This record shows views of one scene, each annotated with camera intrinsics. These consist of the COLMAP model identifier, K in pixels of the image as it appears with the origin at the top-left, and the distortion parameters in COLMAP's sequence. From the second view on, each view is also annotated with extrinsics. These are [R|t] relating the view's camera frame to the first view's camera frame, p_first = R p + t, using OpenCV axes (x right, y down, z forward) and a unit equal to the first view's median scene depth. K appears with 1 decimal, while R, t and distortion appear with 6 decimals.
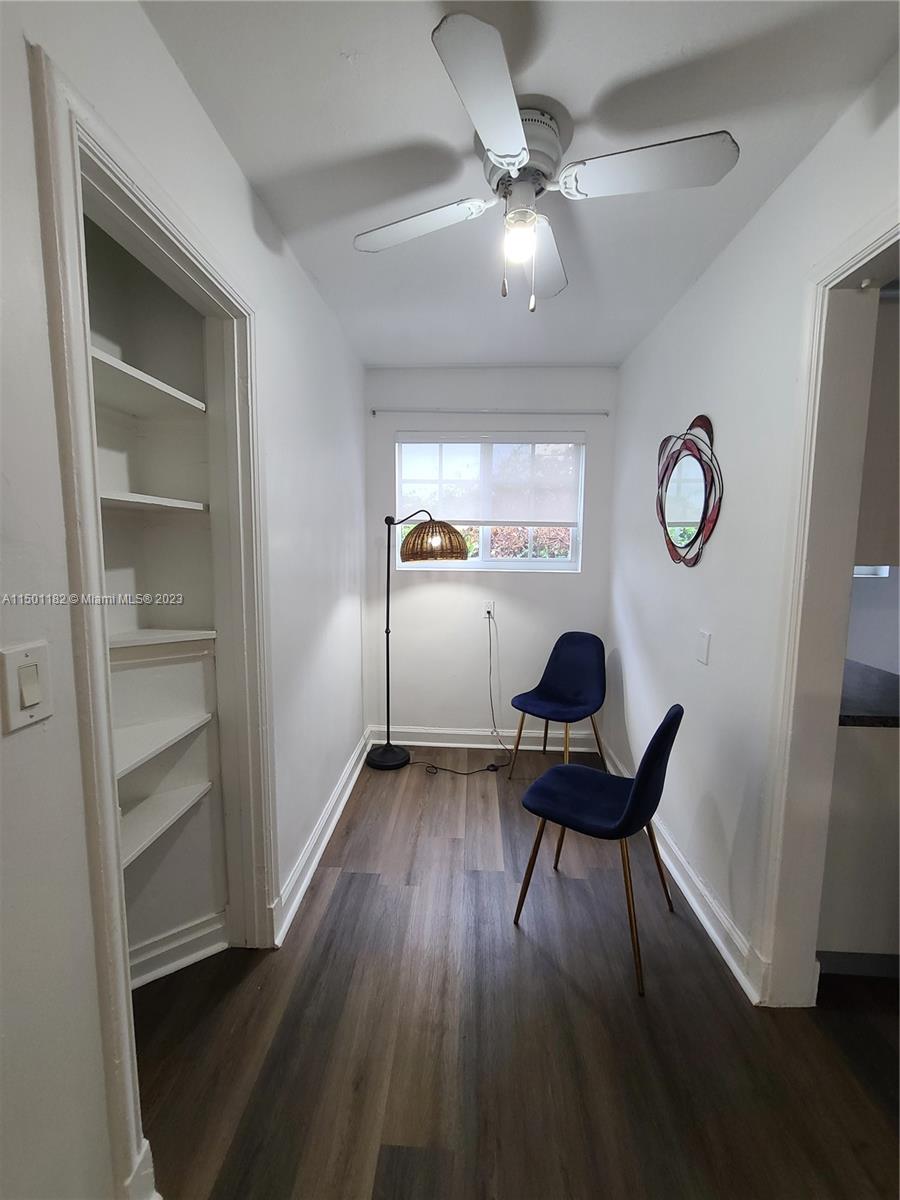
lens RADIAL K [[489.0, 0, 444.6], [0, 489.0, 594.3], [0, 0, 1]] dist [0.000911, -0.001514]
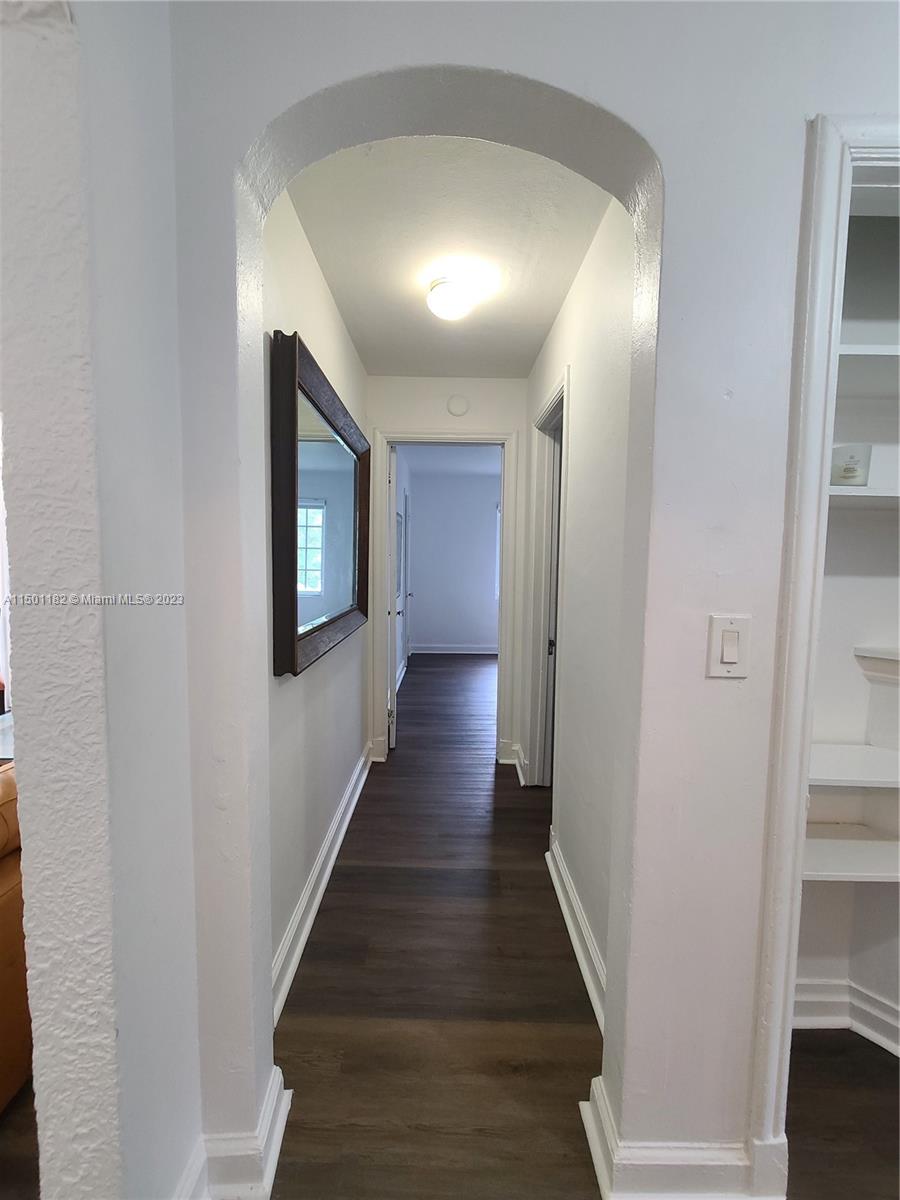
lens RADIAL K [[489.0, 0, 444.6], [0, 489.0, 594.3], [0, 0, 1]] dist [0.000911, -0.001514]
pose [[0.047879, 0.061851, -0.996936, 0.135927], [-0.116536, 0.991611, 0.055924, 0.023948], [0.992032, 0.113502, 0.054685, 0.063807]]
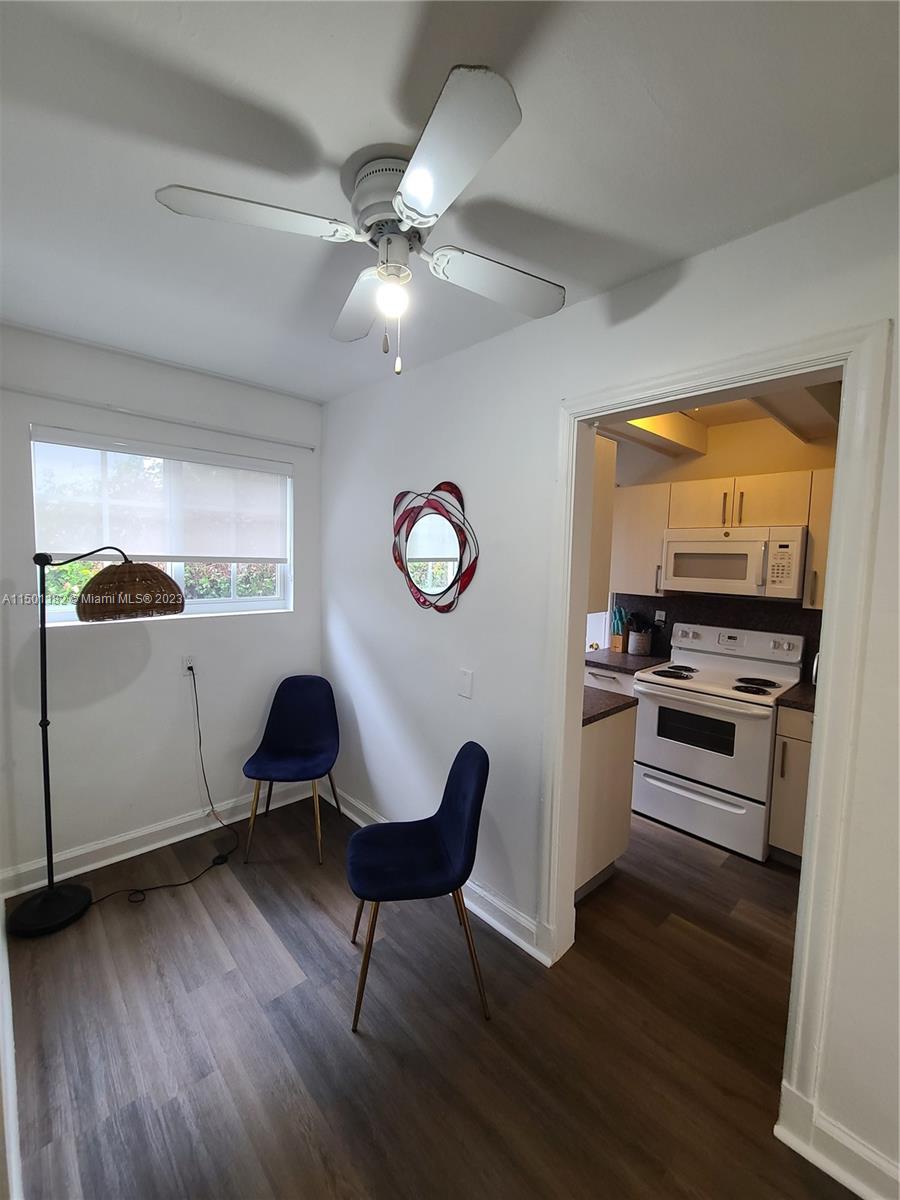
lens RADIAL K [[489.0, 0, 444.6], [0, 489.0, 594.3], [0, 0, 1]] dist [0.000911, -0.001514]
pose [[0.699011, -0.050435, 0.713331, -0.294155], [0.060828, 0.998088, 0.010961, -0.108597], [-0.712520, 0.035729, 0.700742, 0.198274]]
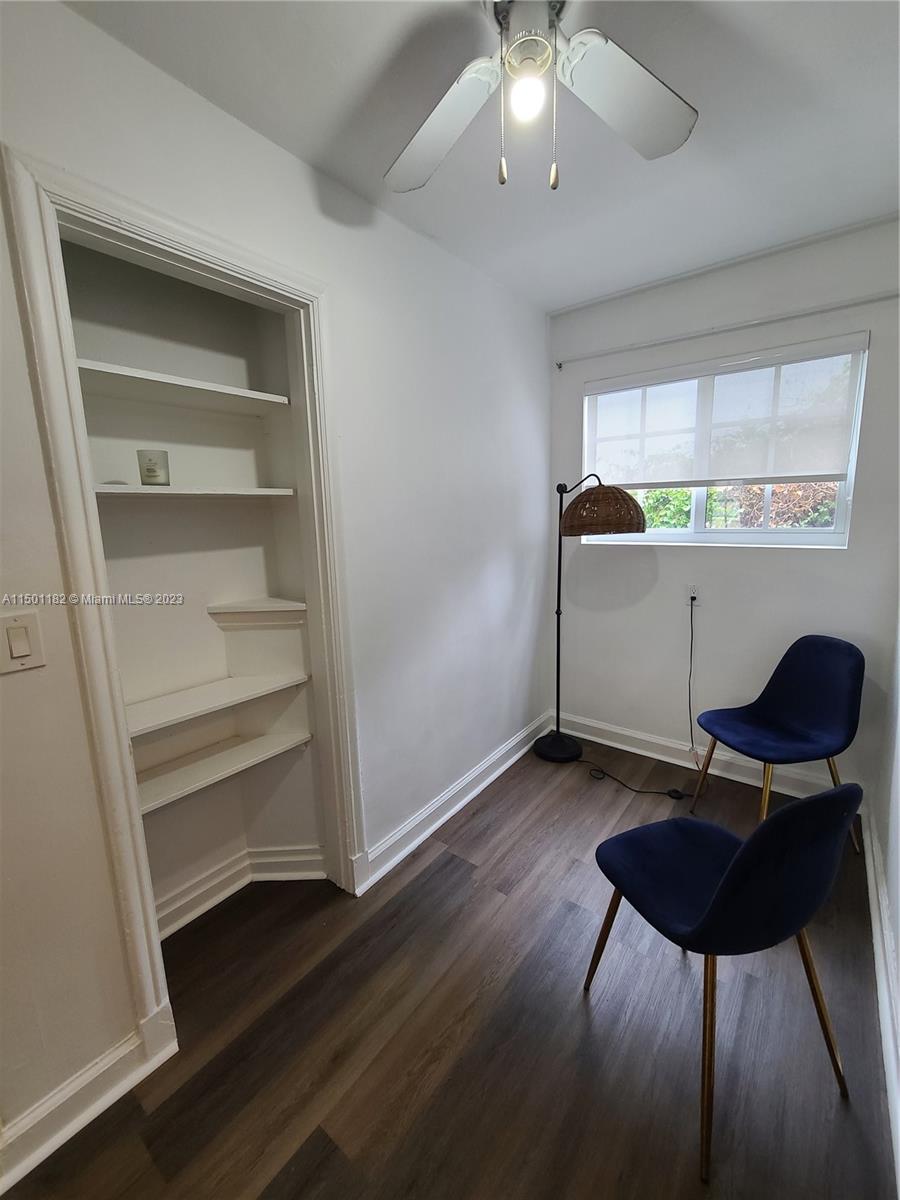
lens RADIAL K [[489.0, 0, 444.6], [0, 489.0, 594.3], [0, 0, 1]] dist [0.000911, -0.001514]
pose [[0.821792, 0.062853, -0.566311, 0.322490], [-0.025419, 0.996952, 0.073762, -0.027924], [0.569221, -0.046222, 0.820884, 0.202758]]
